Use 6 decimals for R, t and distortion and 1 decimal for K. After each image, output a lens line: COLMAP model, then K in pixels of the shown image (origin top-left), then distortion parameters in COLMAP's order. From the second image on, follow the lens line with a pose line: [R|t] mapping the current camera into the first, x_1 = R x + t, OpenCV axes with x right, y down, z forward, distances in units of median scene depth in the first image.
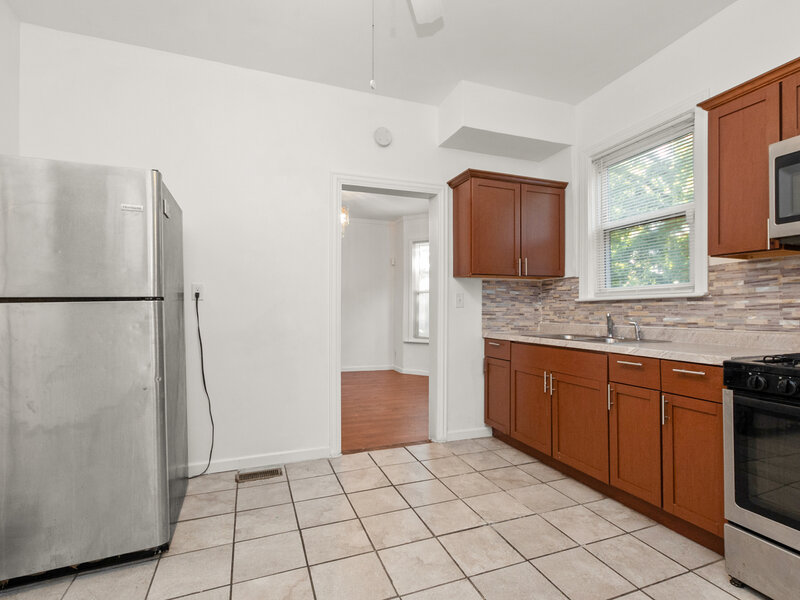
lens RADIAL K [[395.6, 0, 403.6], [0, 395.6, 302.5], [0, 0, 1]] dist [0.010547, -0.001374]
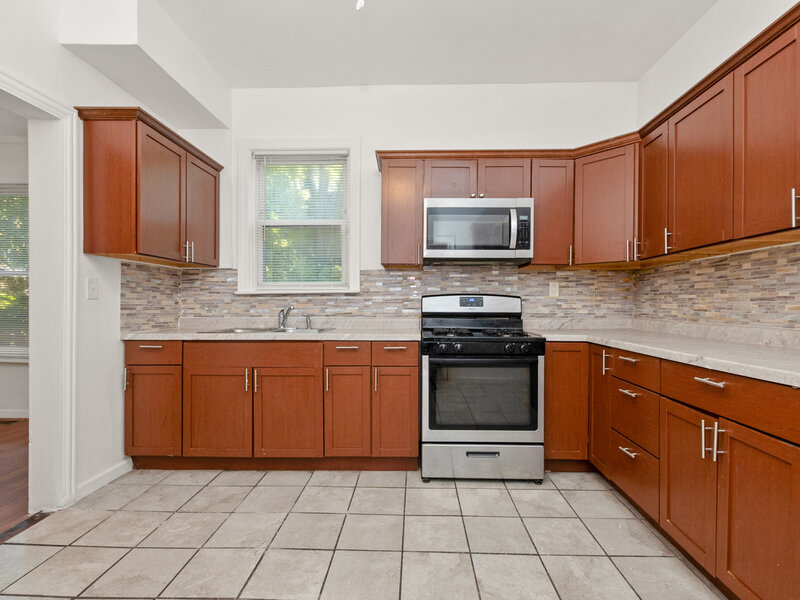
lens RADIAL K [[395.6, 0, 405.4], [0, 395.6, 303.5], [0, 0, 1]] dist [0.010547, -0.001374]
pose [[0.385006, -0.000137, 0.922914, -0.314751], [-0.017944, 0.999810, 0.007634, 0.005868], [-0.922740, -0.019500, 0.384930, 0.260801]]
